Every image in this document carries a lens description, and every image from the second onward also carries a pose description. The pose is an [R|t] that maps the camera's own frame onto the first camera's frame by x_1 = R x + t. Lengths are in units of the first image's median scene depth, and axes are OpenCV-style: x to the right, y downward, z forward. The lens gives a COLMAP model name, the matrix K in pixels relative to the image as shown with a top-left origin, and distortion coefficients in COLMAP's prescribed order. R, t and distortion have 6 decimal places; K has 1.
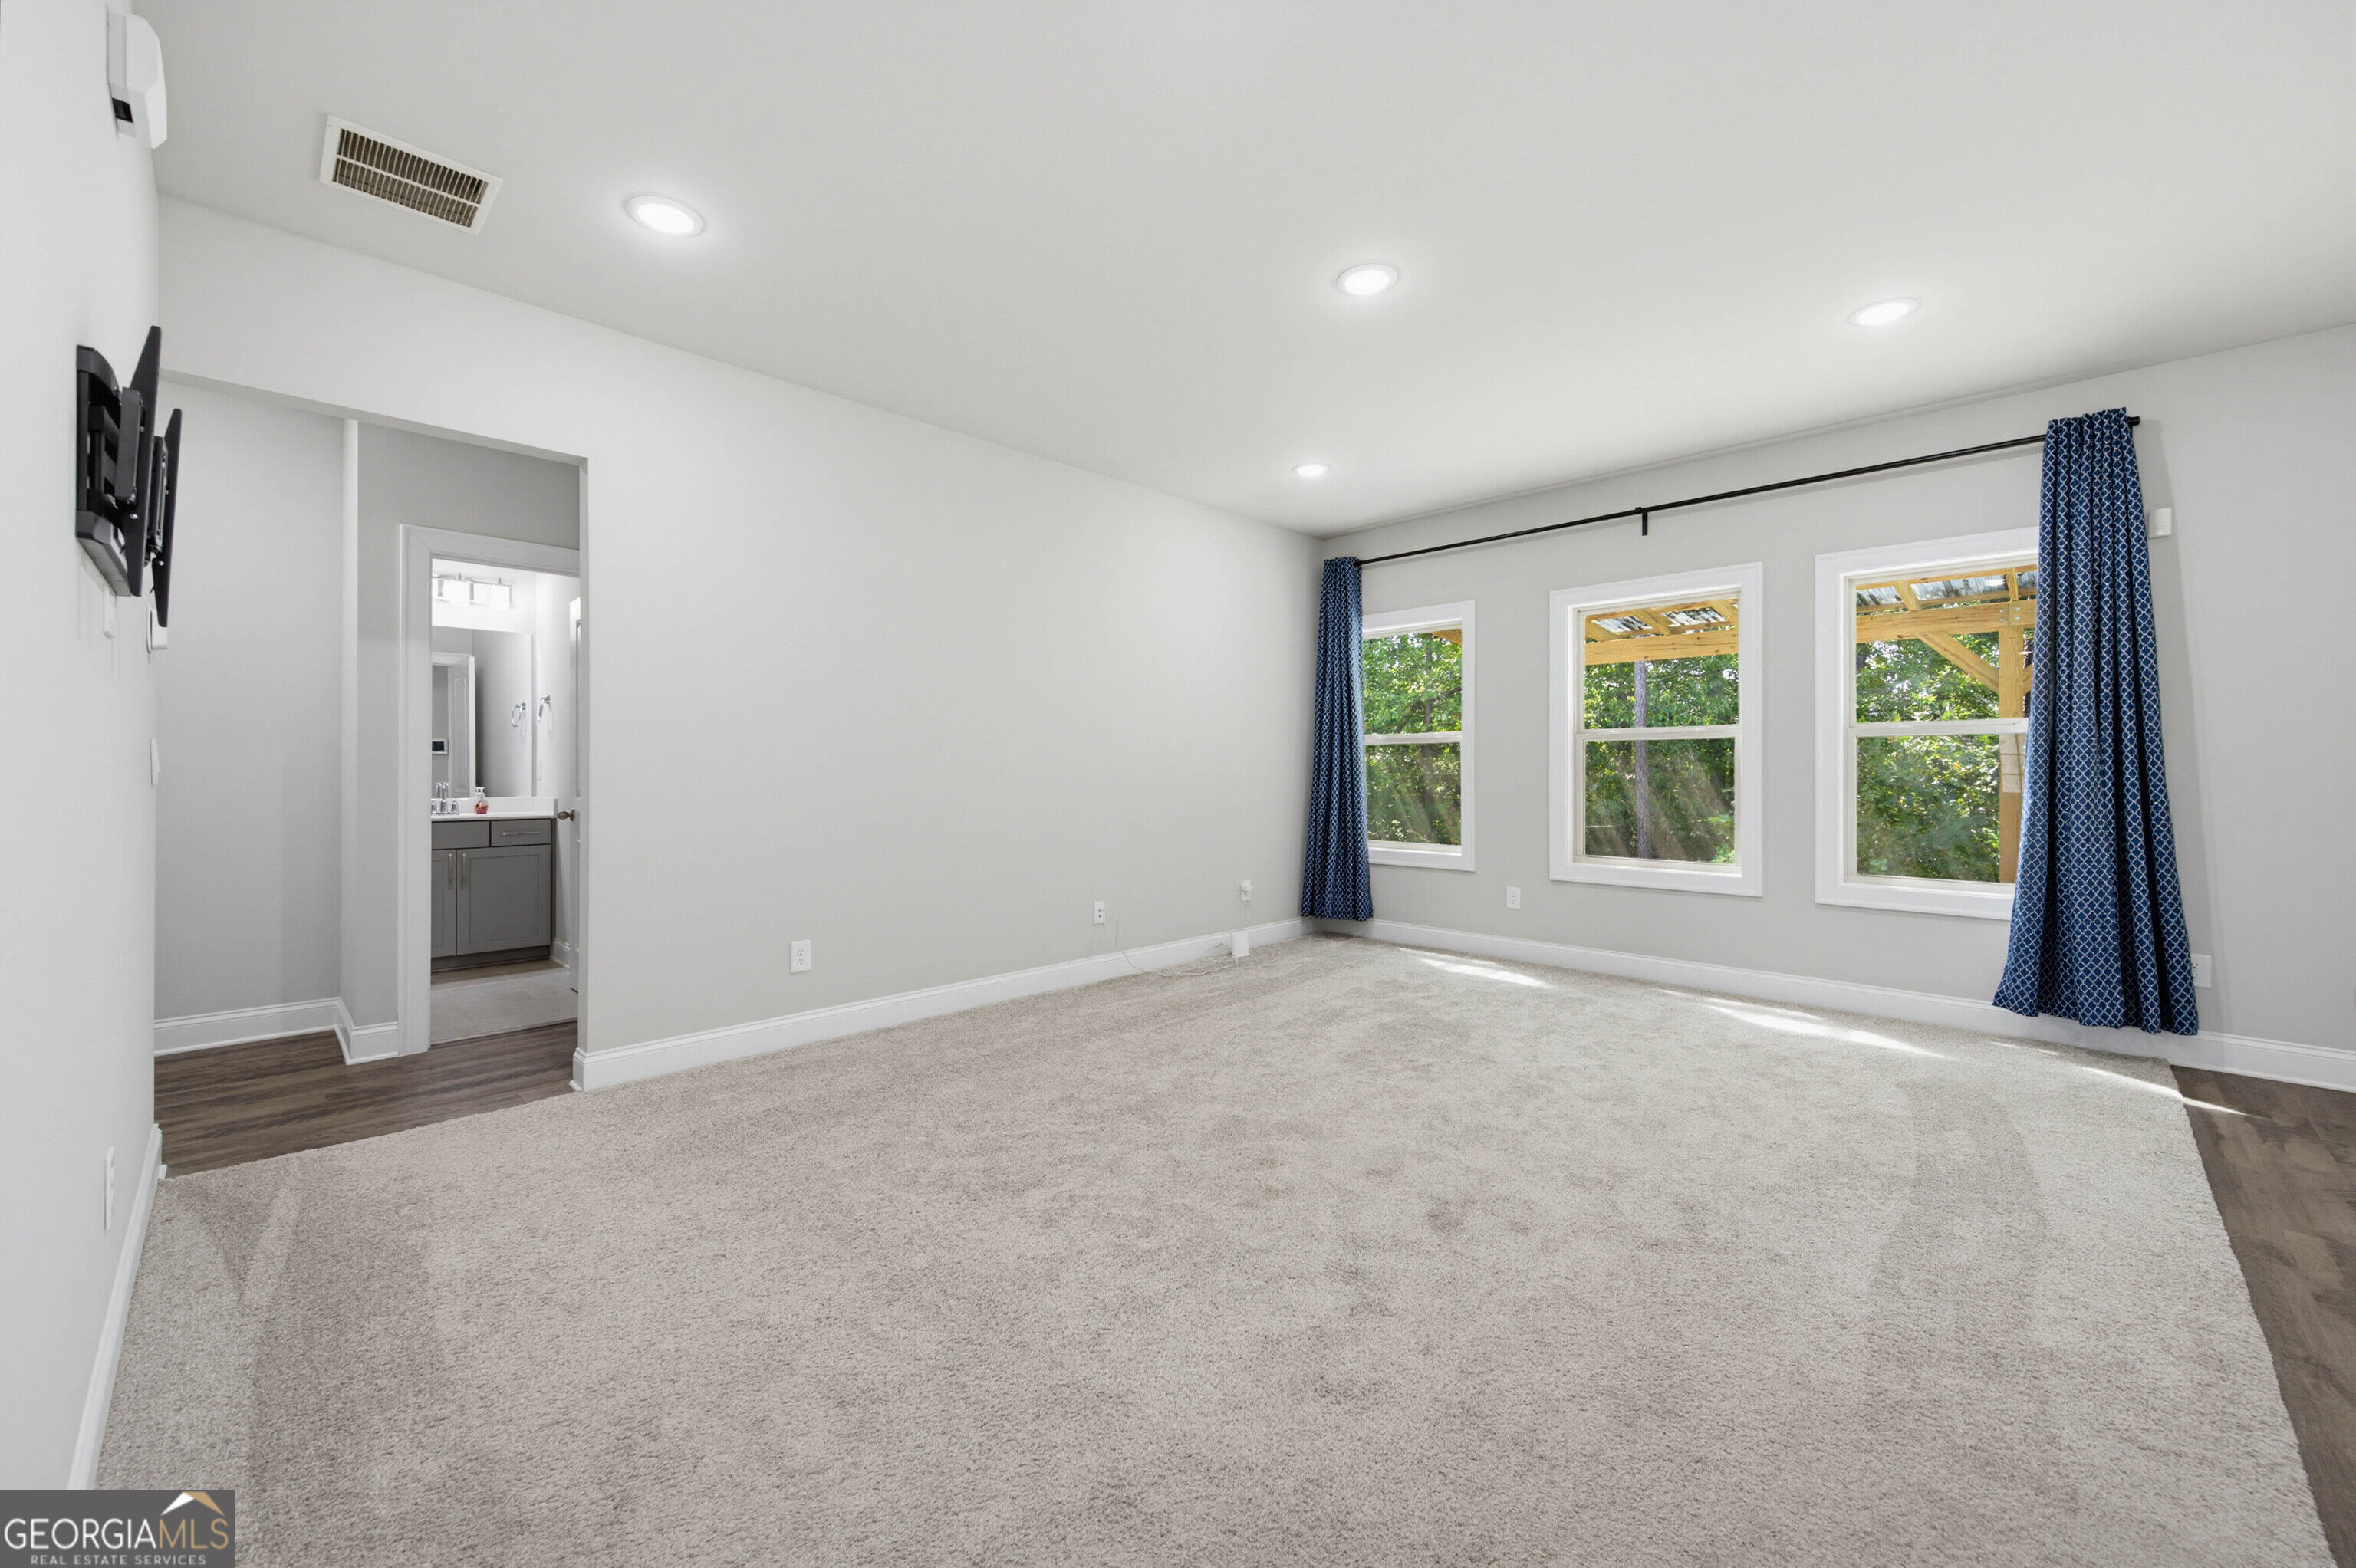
lens RADIAL K [[911.8, 0, 1179.5], [0, 911.8, 775.5], [0, 0, 1]] dist [0.000702, -0.000510]
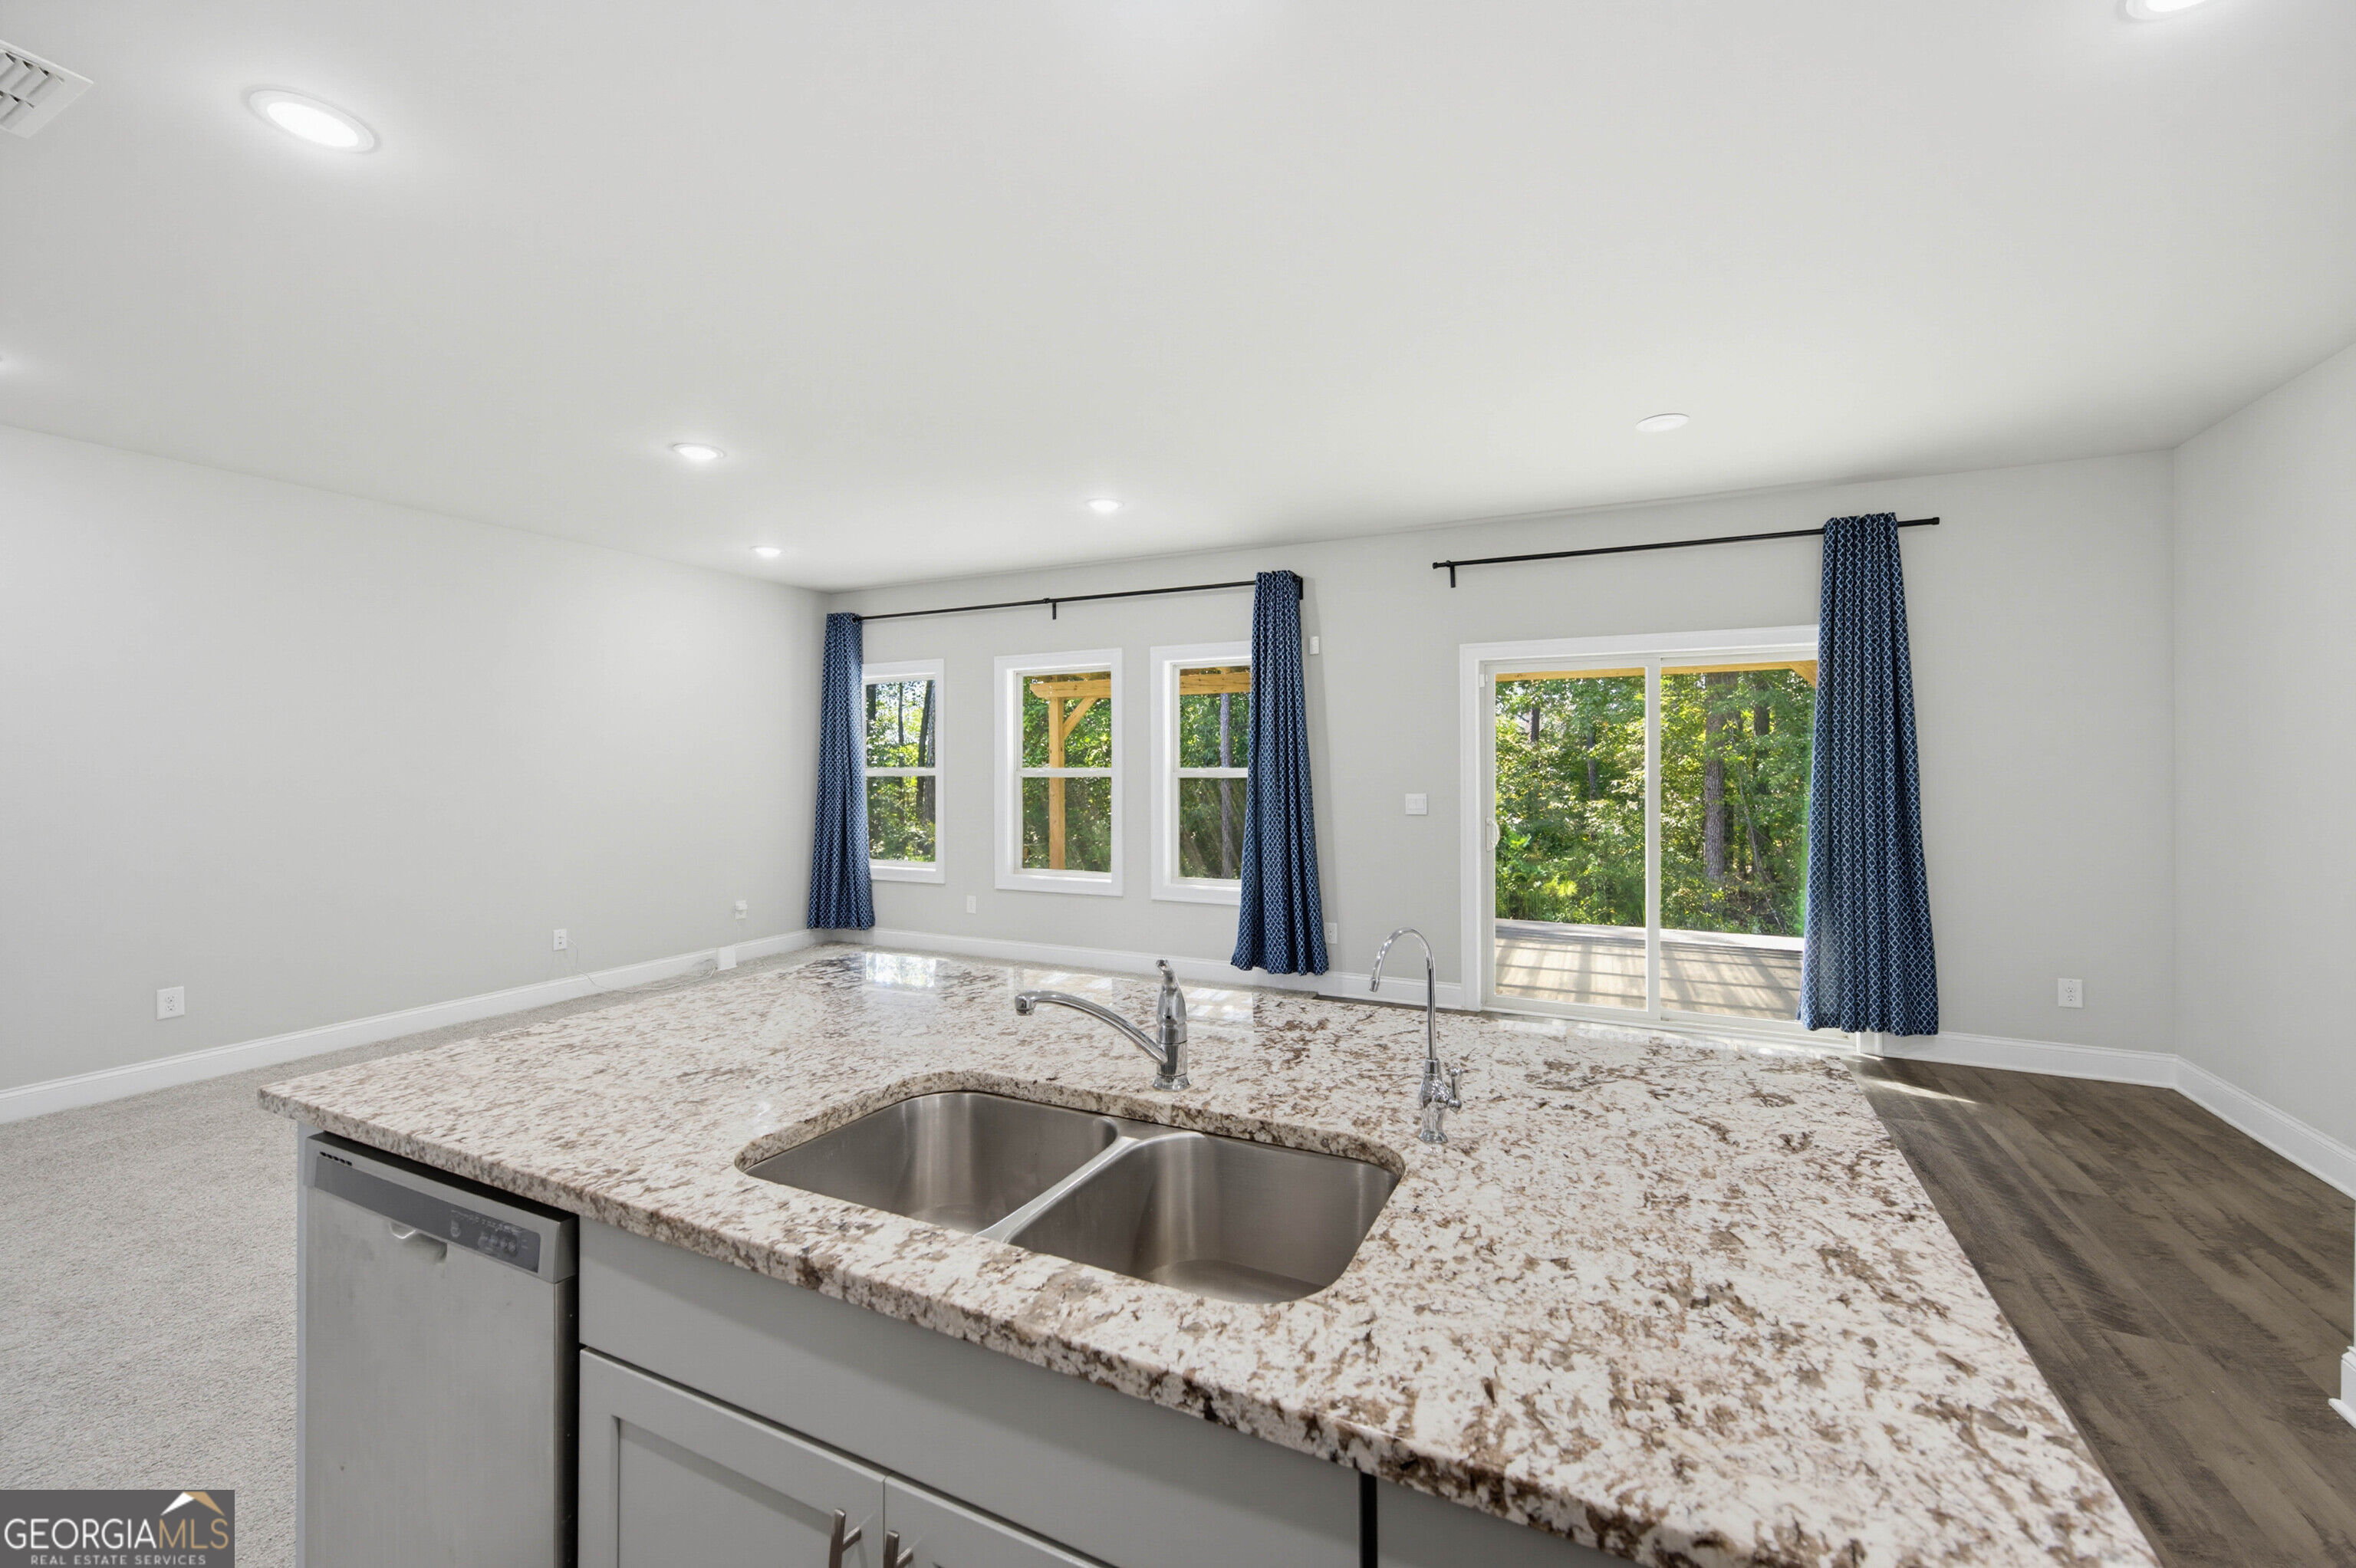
lens RADIAL K [[933.5, 0, 1202.8], [0, 933.5, 767.9], [0, 0, 1]] dist [0.004919, -0.000534]
pose [[0.945906, -0.005505, 0.324393, 0.262202], [0.006221, 0.999980, -0.001170, -0.047101], [-0.324380, 0.003124, 0.945922, -0.300617]]
